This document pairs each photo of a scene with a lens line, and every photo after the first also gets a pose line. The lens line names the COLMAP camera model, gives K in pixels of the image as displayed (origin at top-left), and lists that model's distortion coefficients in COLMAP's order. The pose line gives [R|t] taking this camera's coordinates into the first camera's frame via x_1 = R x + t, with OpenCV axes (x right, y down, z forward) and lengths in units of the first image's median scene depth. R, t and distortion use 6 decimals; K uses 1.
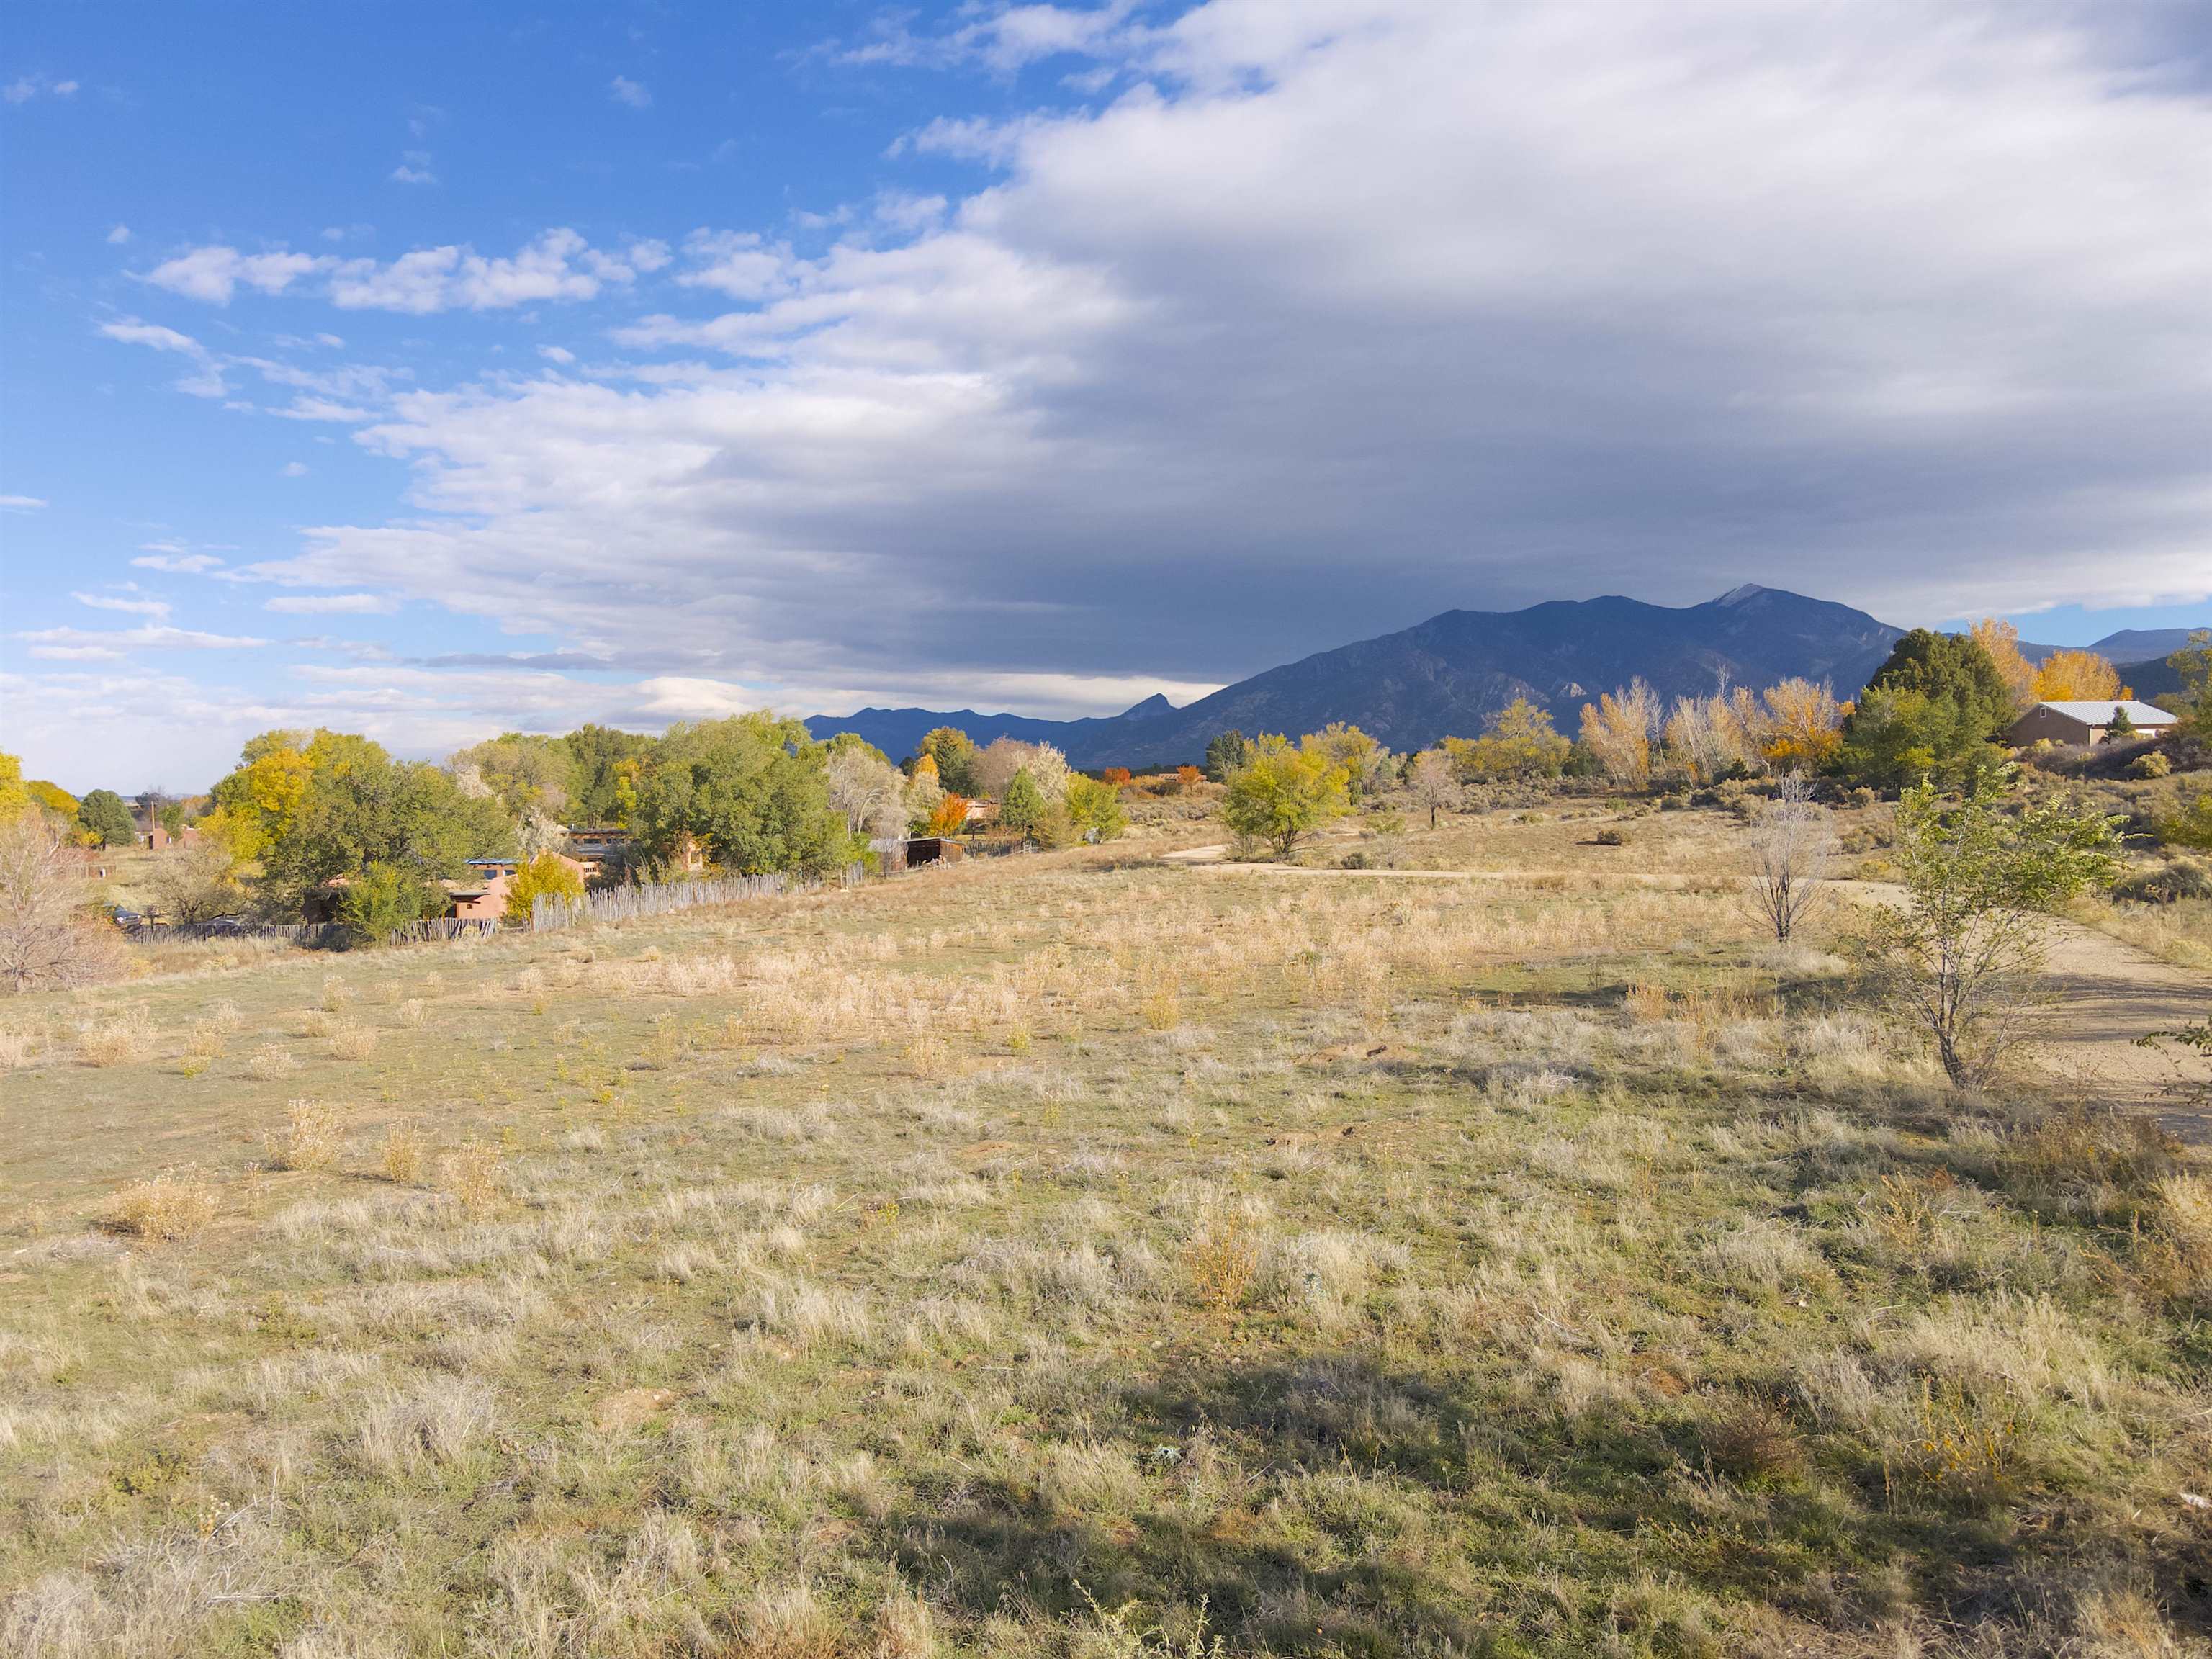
lens RADIAL K [[1538.2, 0, 1099.3], [0, 1538.2, 825.4], [0, 0, 1]] dist [-0.002300, -0.000821]
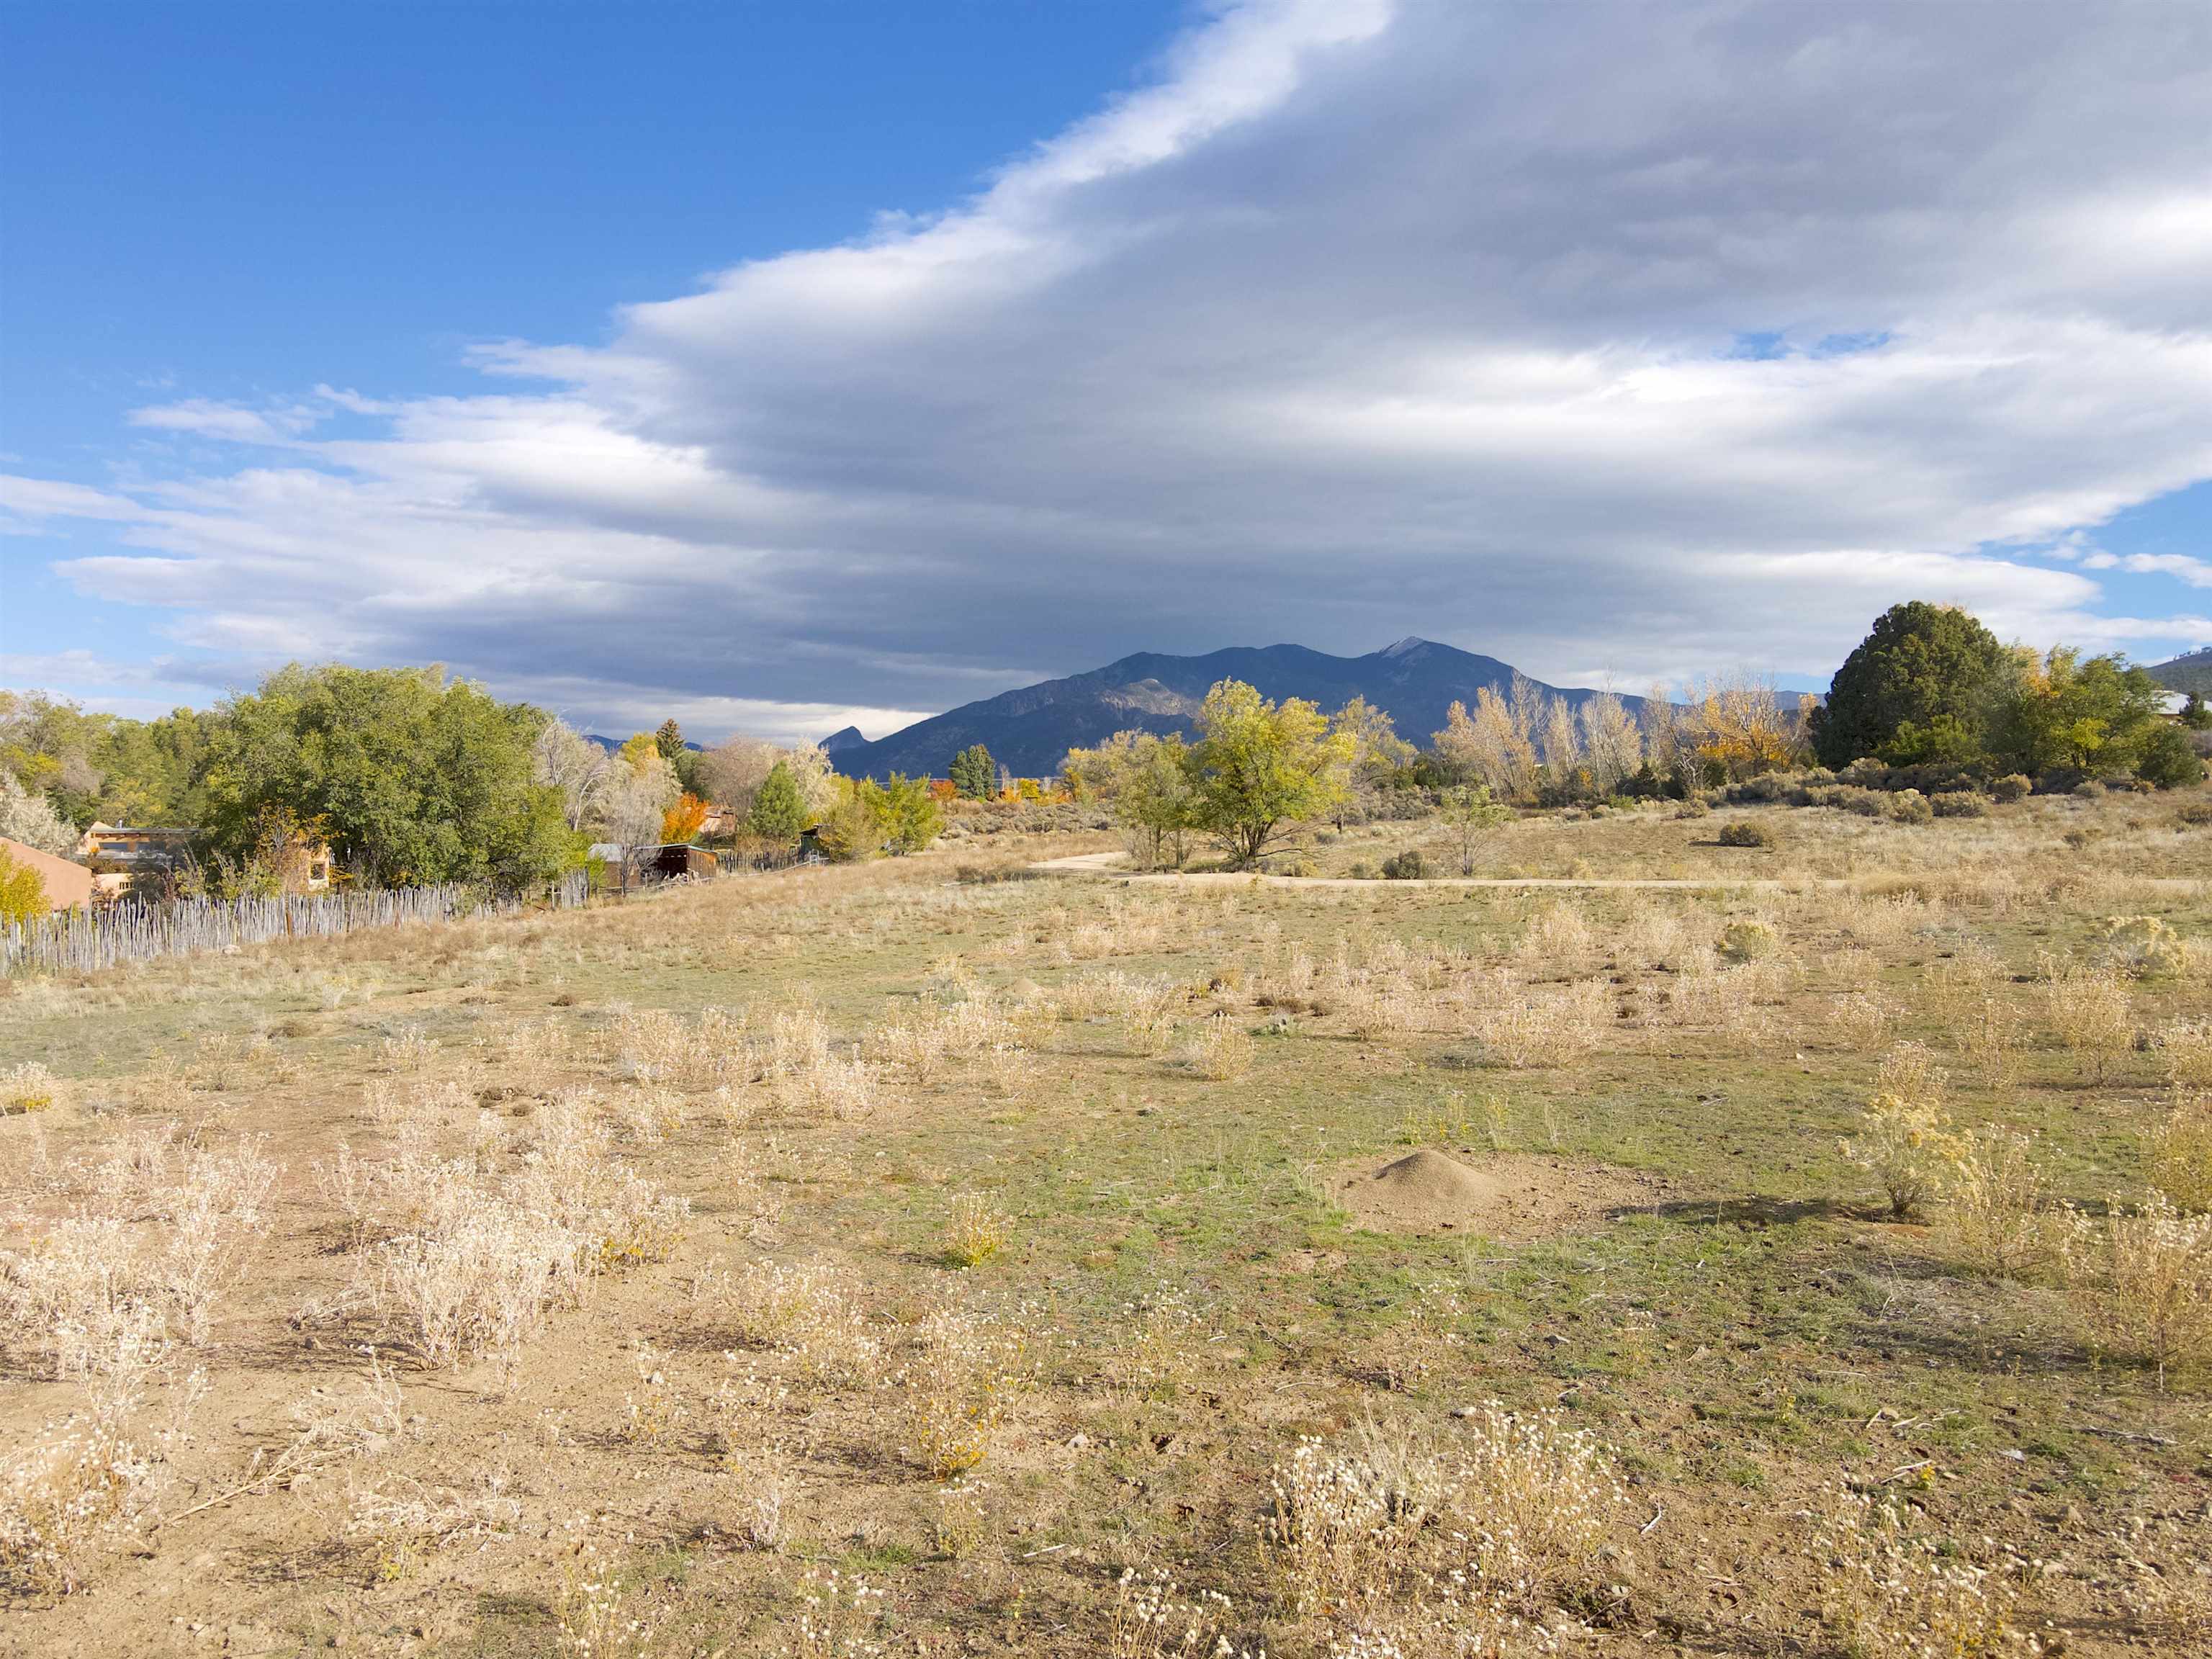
lens RADIAL K [[1538.2, 0, 1094.8], [0, 1538.2, 847.4], [0, 0, 1]] dist [-0.002300, -0.000821]
pose [[0.980757, 0.007727, 0.195081, -0.077535], [-0.006052, 0.999940, -0.009177, 0.019955], [-0.195140, 0.007820, 0.980744, 0.357439]]
